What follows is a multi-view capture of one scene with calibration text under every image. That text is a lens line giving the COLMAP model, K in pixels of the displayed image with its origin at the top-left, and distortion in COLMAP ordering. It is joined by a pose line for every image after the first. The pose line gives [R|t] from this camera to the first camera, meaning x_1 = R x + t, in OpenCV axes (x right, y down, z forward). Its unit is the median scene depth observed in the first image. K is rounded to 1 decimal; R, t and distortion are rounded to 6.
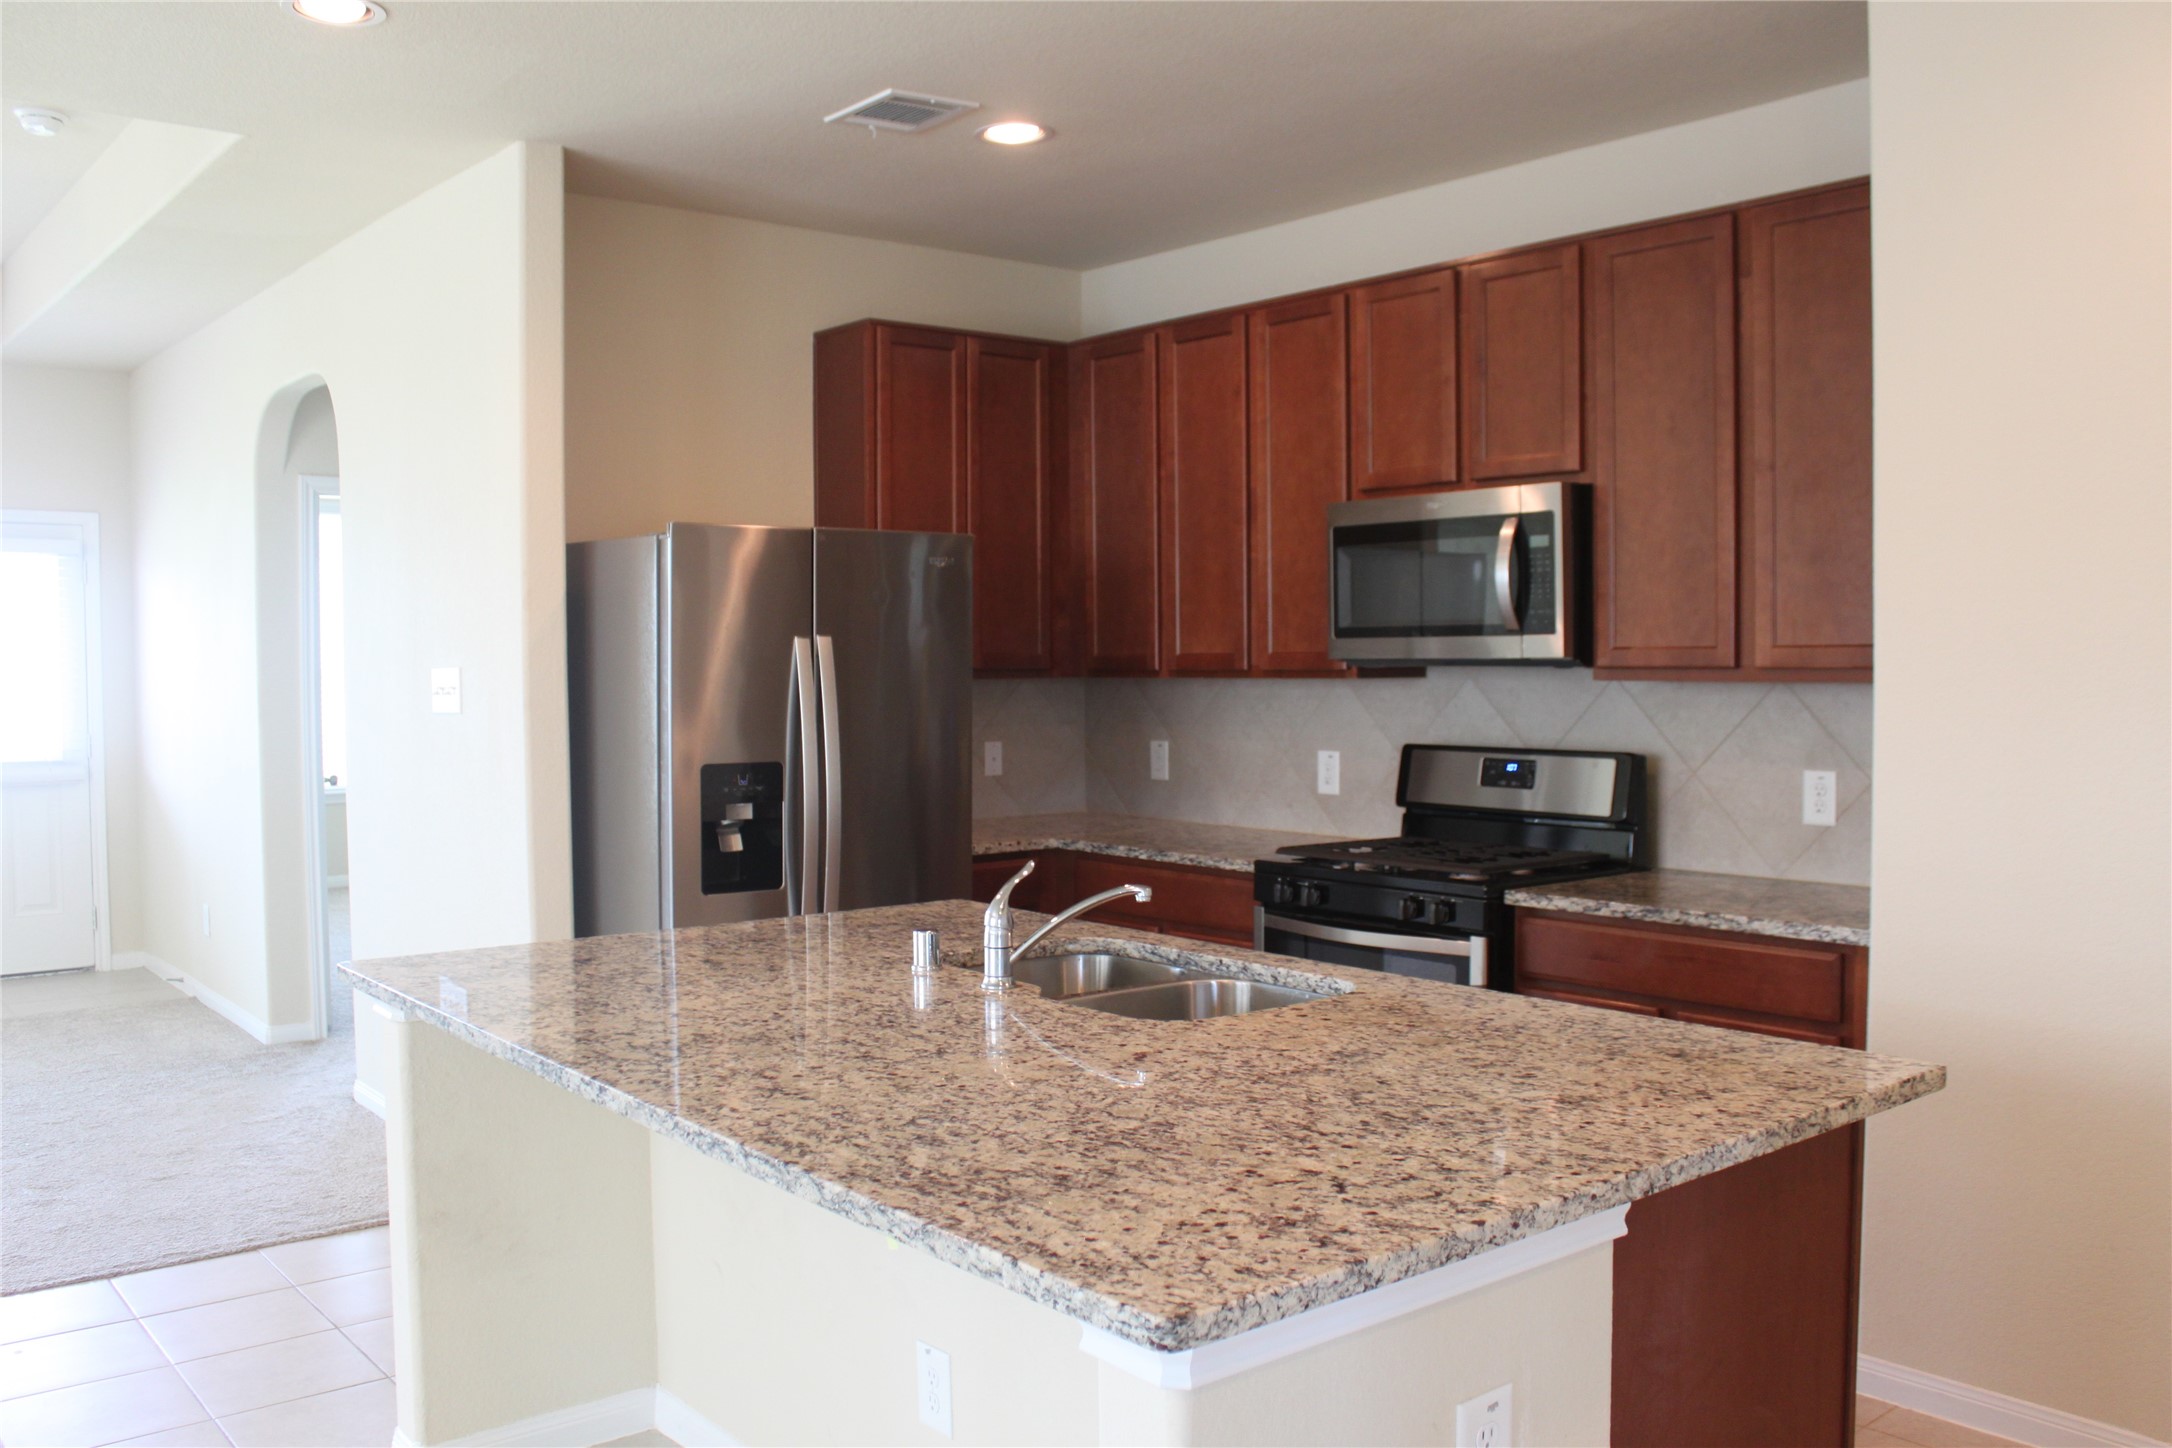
lens RADIAL K [[1838.6, 0, 1086.0], [0, 1838.6, 724.0], [0, 0, 1]] dist [-0.159950, 0.146663]
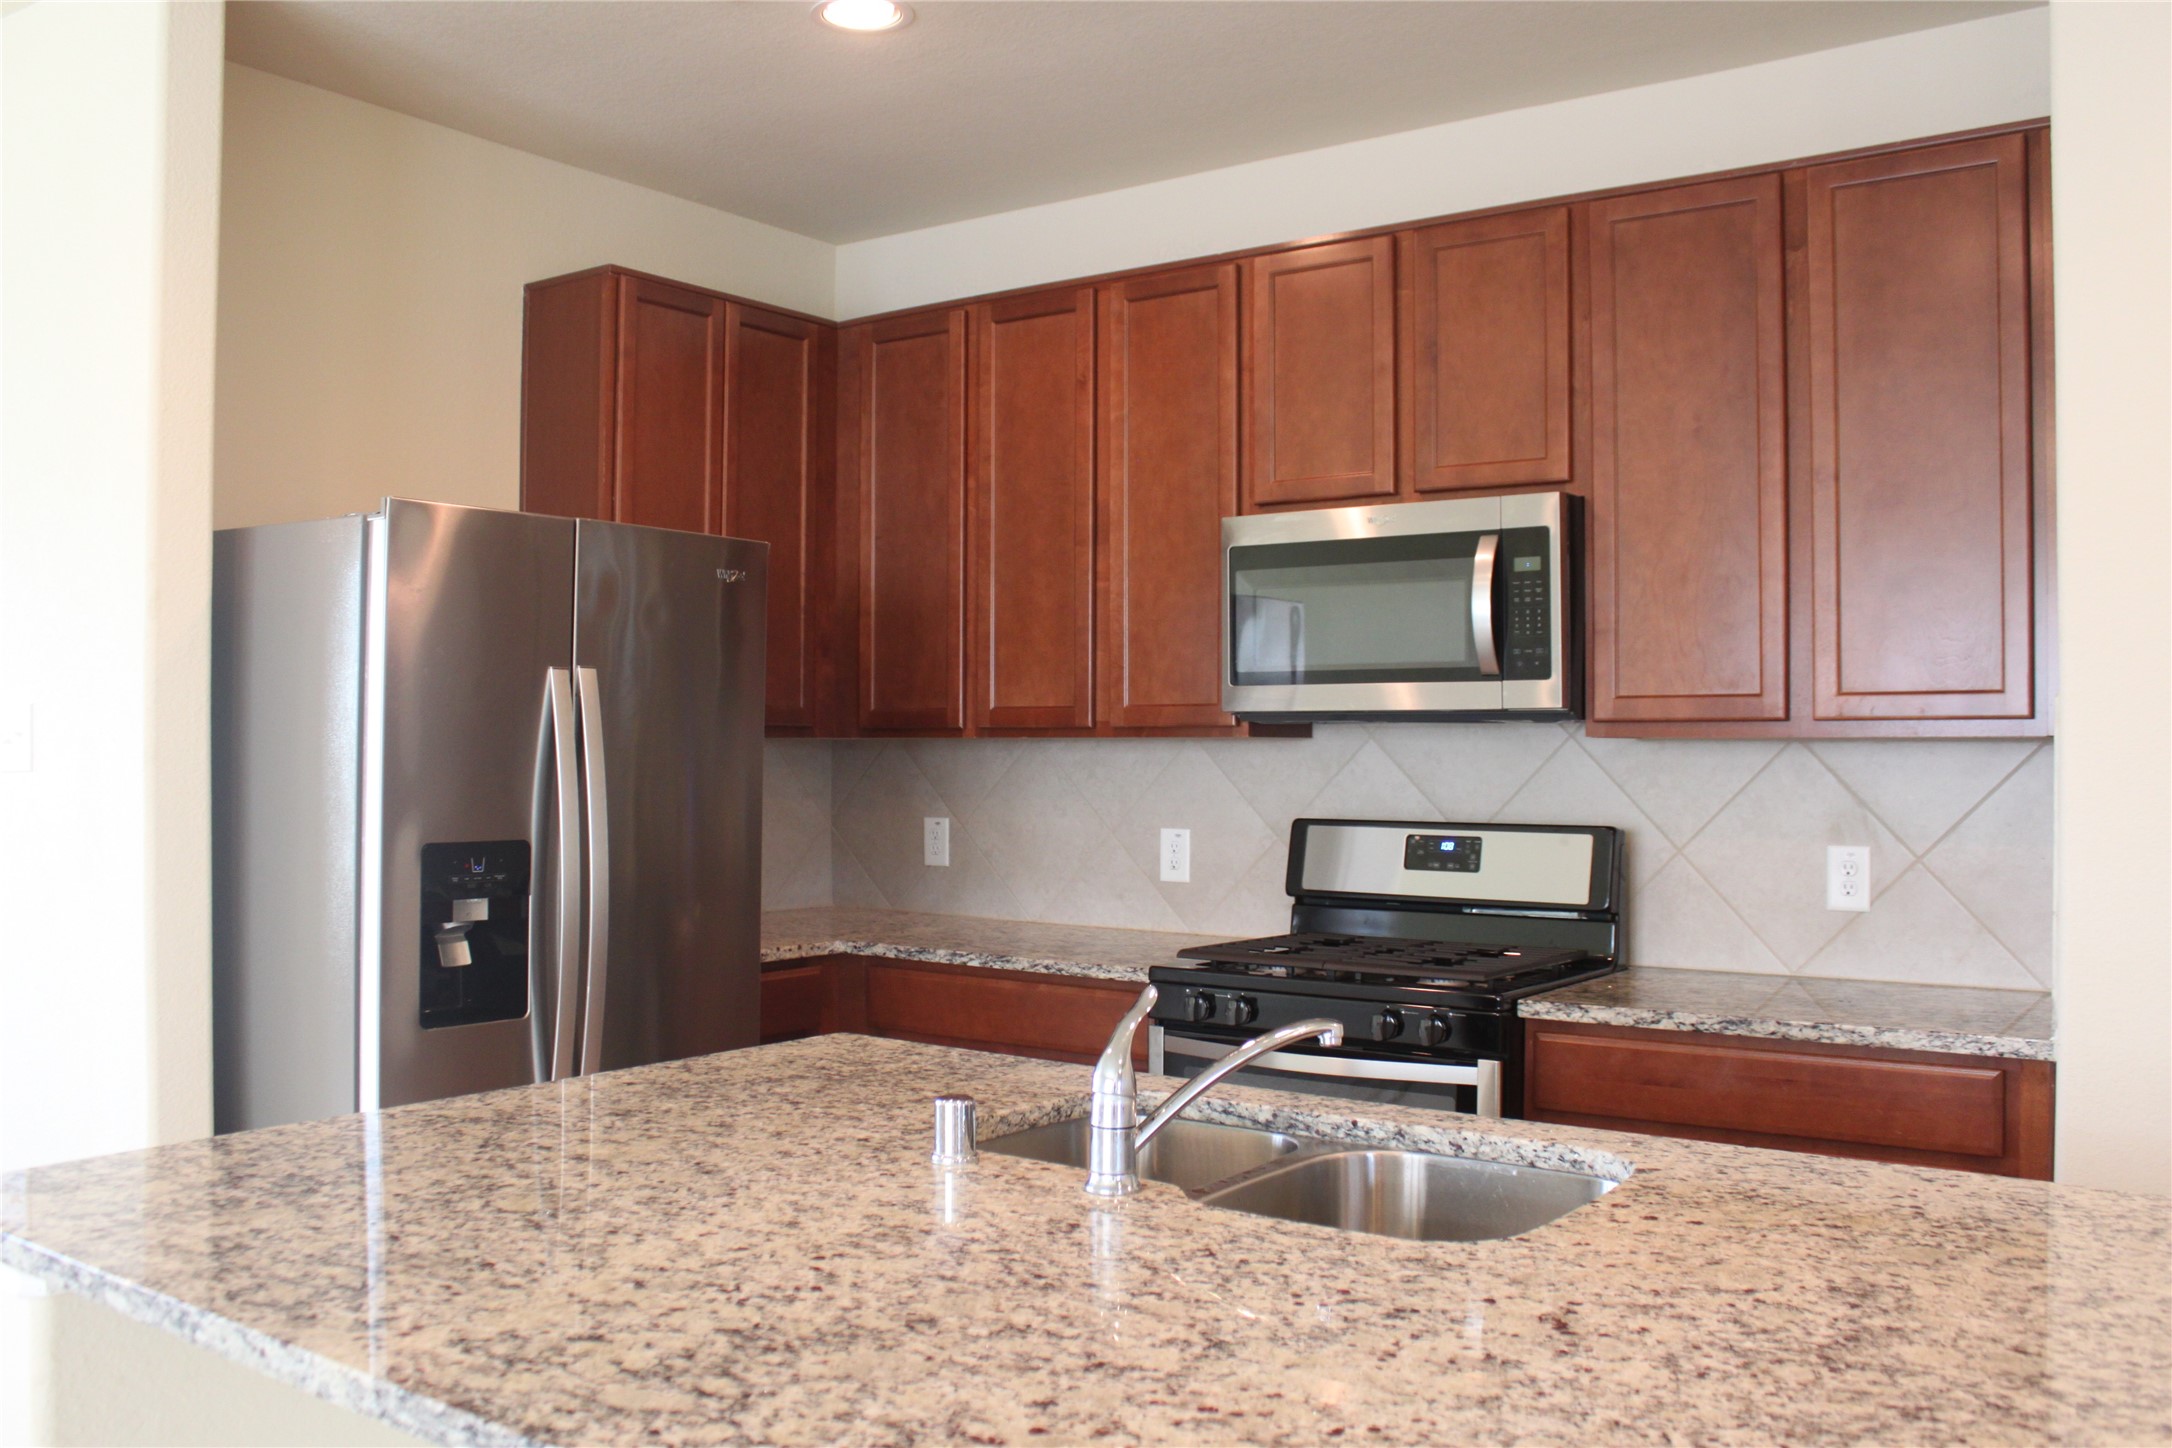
lens RADIAL K [[1857.4, 0, 1086.0], [0, 1857.4, 724.0], [0, 0, 1]] dist [-0.163317, 0.155257]
pose [[0.966137, 0.013382, 0.257683, -0.142150], [-0.000907, 0.998824, -0.048471, 0.009838], [-0.258029, 0.046596, 0.965013, 0.250755]]
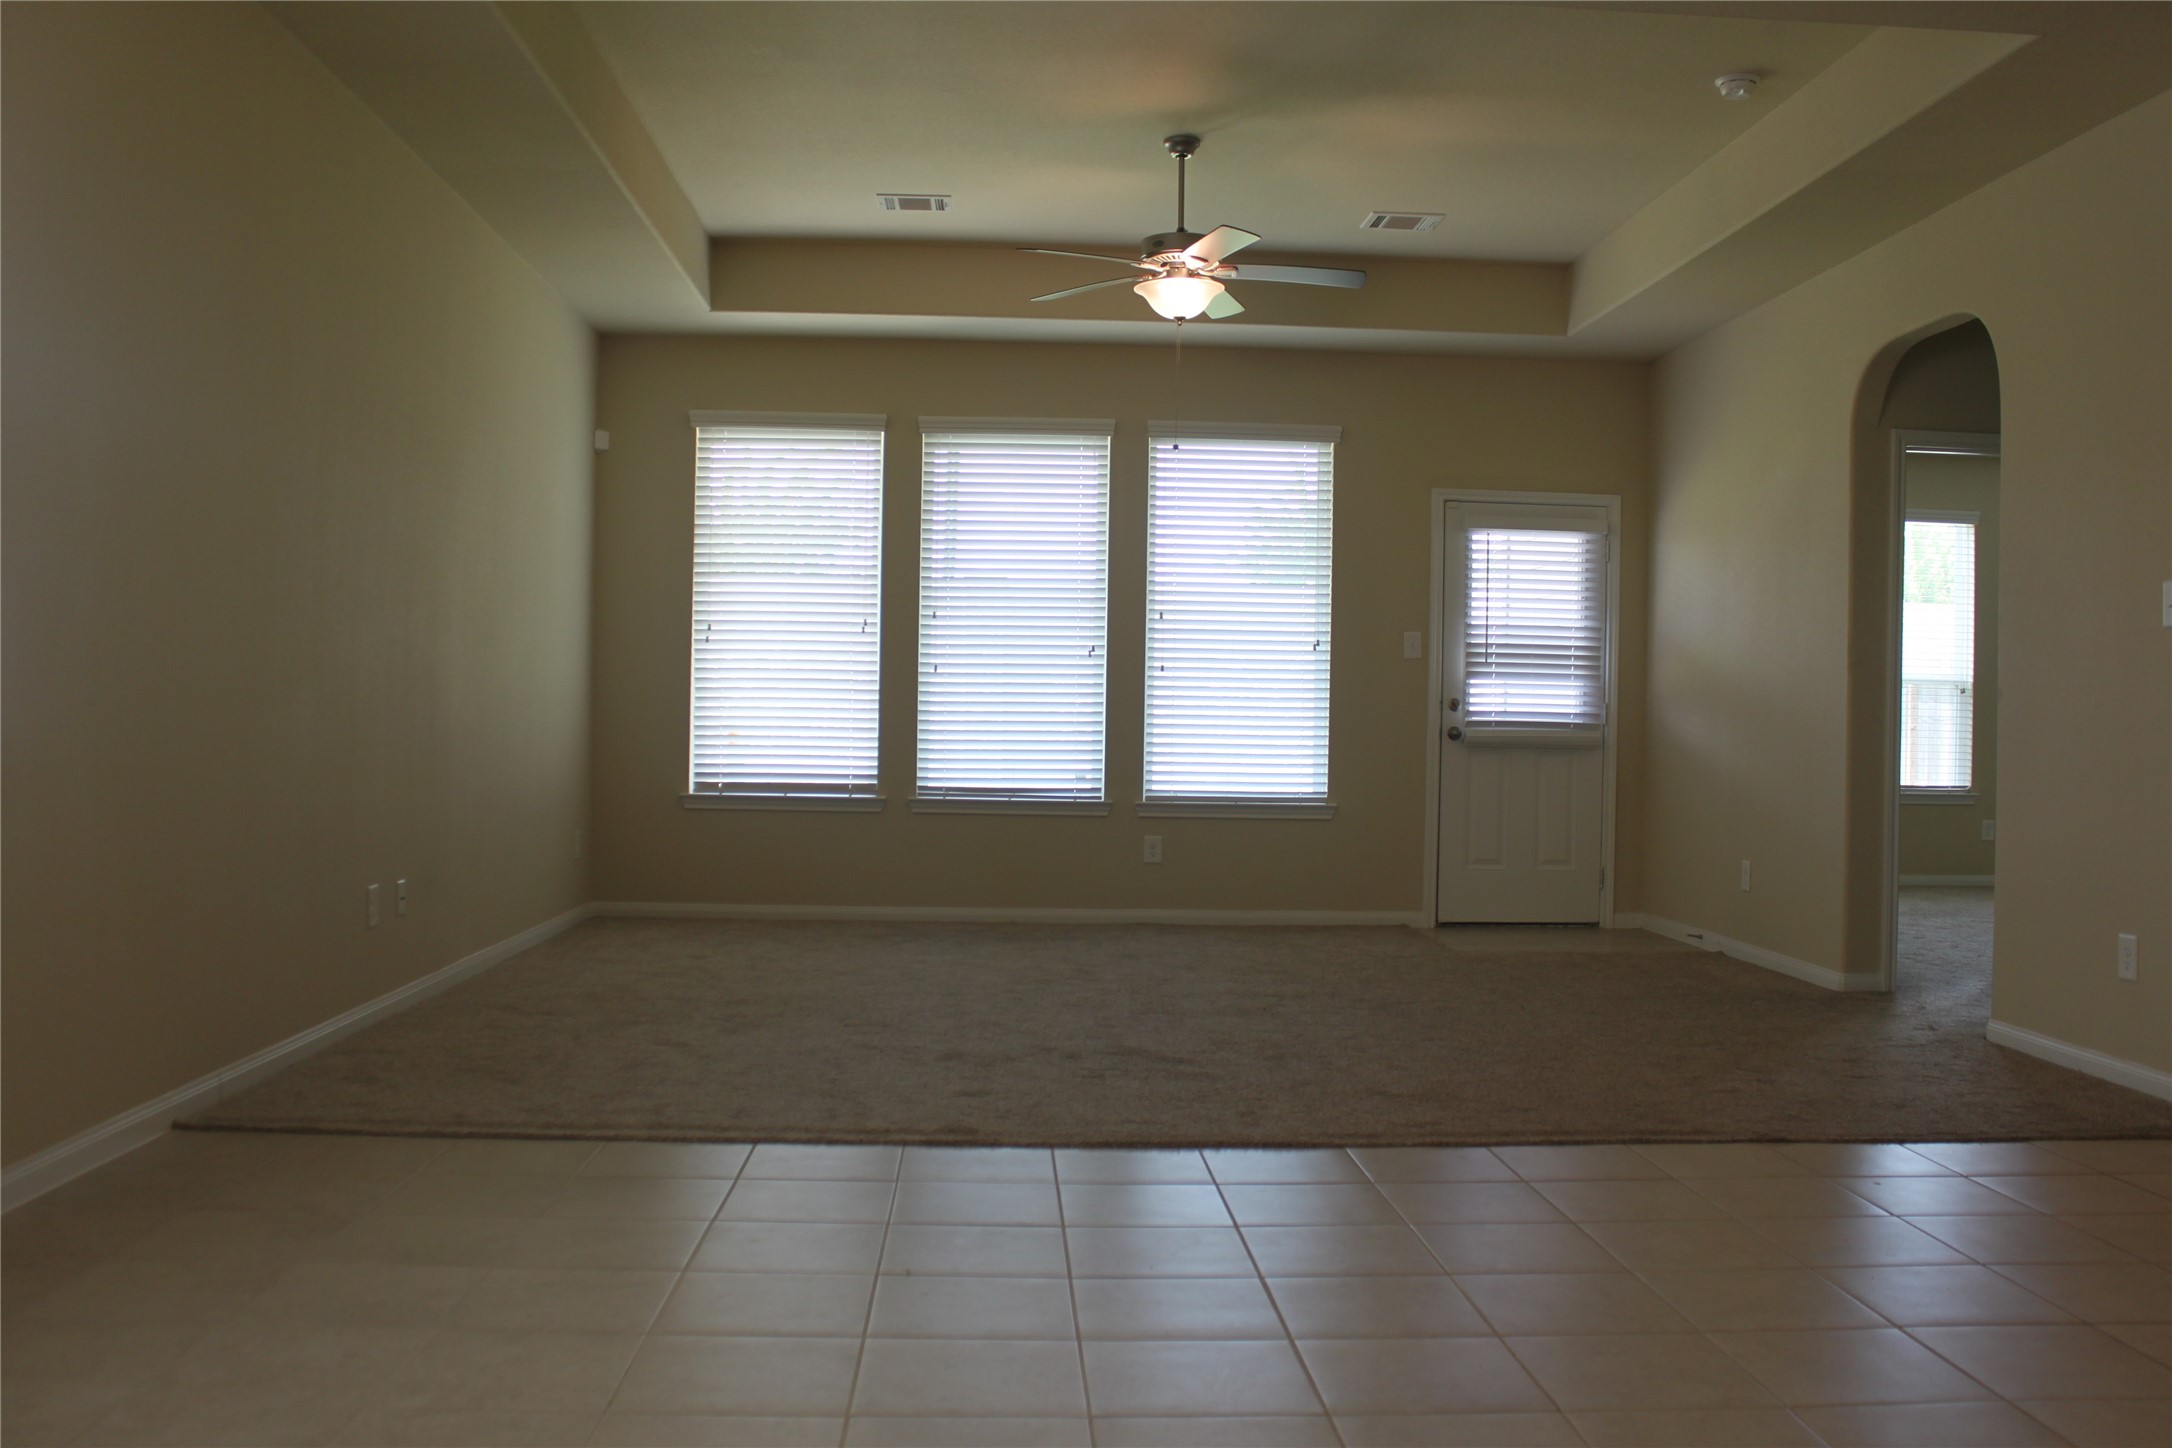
lens RADIAL K [[1857.4, 0, 1086.0], [0, 1857.4, 724.0], [0, 0, 1]] dist [-0.163317, 0.155257]
pose [[0.807520, 0.021275, -0.589456, -0.296460], [-0.044758, 0.998678, -0.025270, 0.107137], [0.588139, 0.046789, 0.807405, -0.121635]]
